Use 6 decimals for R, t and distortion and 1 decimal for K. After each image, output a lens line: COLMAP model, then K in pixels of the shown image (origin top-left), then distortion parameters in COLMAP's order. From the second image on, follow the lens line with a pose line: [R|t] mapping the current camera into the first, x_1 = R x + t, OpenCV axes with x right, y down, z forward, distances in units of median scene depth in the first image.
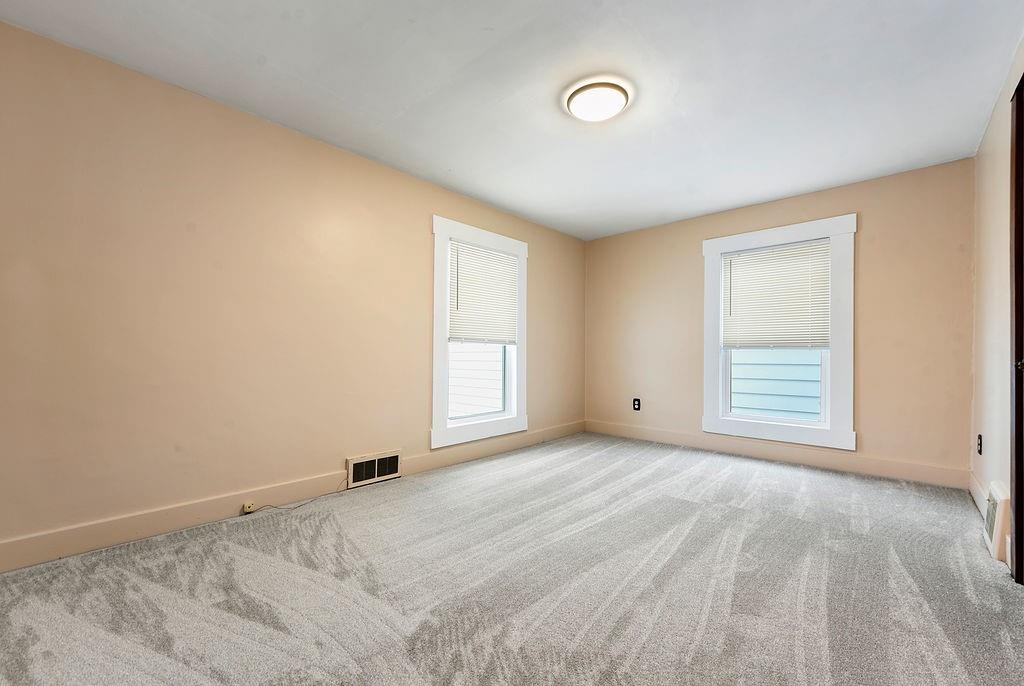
lens RADIAL K [[417.8, 0, 520.9], [0, 417.8, 347.4], [0, 0, 1]] dist [-0.011189, -0.000103]
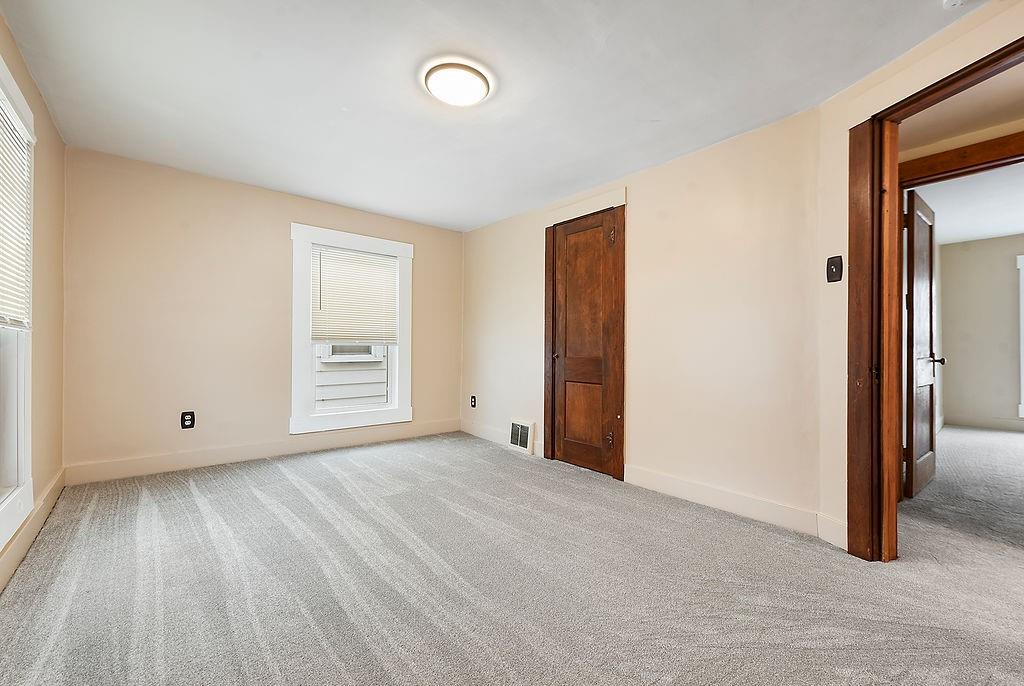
lens RADIAL K [[417.8, 0, 520.9], [0, 417.8, 347.4], [0, 0, 1]] dist [-0.011189, -0.000103]
pose [[0.112557, -0.003694, 0.993638, -0.518517], [-0.023084, 0.999713, 0.006332, -0.005935], [-0.993377, -0.023650, 0.112440, 0.521233]]
